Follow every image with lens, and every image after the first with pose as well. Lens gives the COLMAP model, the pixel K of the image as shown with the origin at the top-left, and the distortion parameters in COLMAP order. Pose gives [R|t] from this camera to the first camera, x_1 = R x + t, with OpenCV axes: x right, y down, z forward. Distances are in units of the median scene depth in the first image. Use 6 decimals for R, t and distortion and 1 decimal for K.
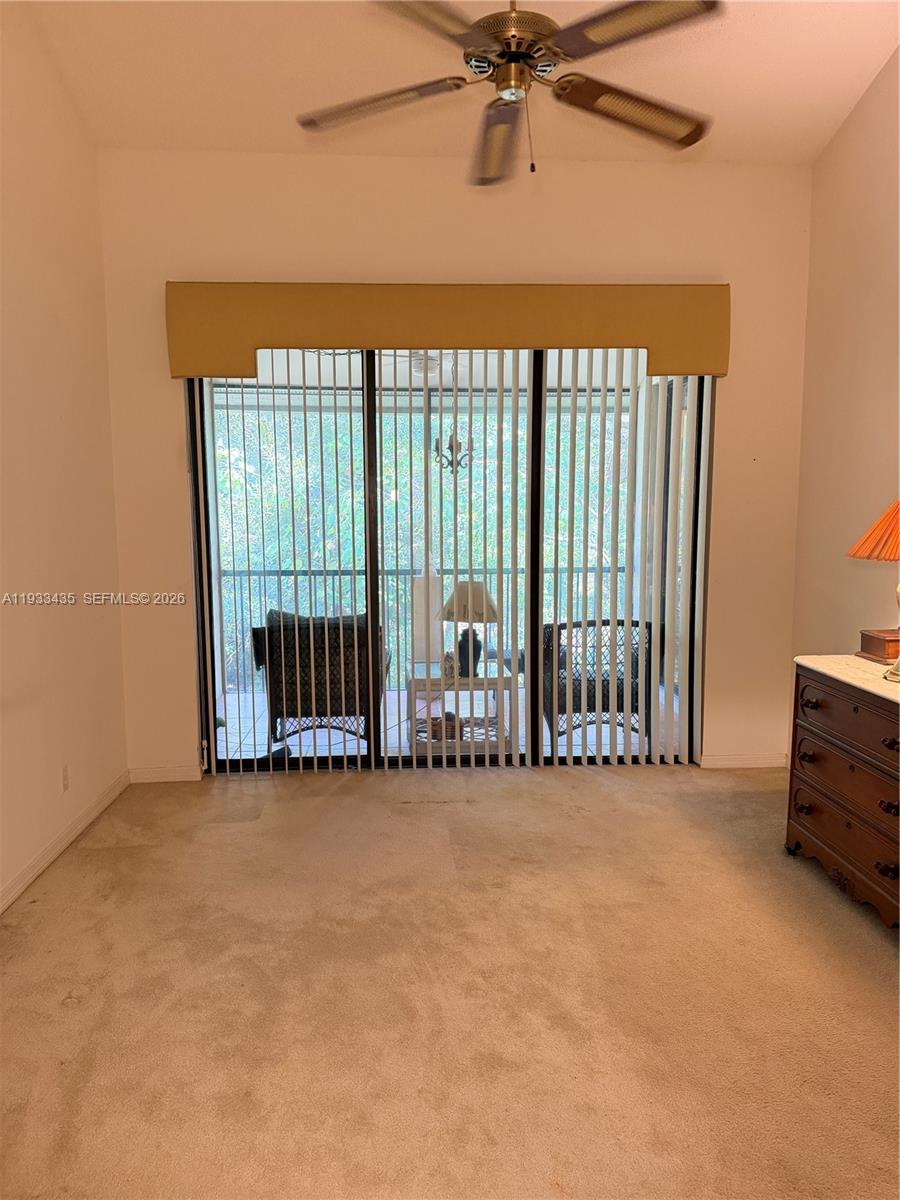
lens RADIAL K [[823.3, 0, 435.3], [0, 823.3, 599.2], [0, 0, 1]] dist [0.059795, -0.069200]
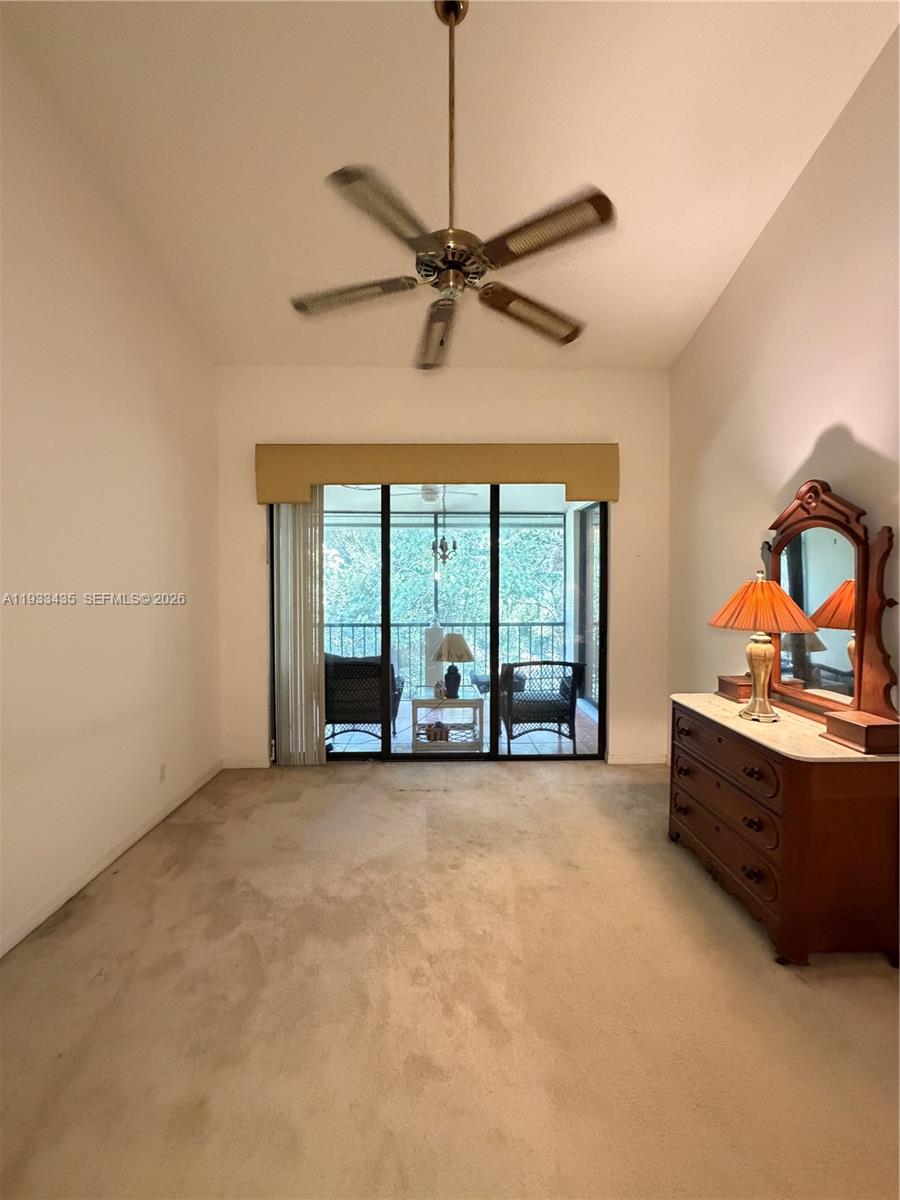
lens RADIAL K [[467.2, 0, 446.5], [0, 467.2, 595.2], [0, 0, 1]] dist [0.000614, 0.000888]
pose [[0.999578, 0.004061, -0.028764, 0.071292], [-0.006507, 0.996319, -0.085473, -0.025442], [0.028311, 0.085624, 0.995925, 0.178048]]
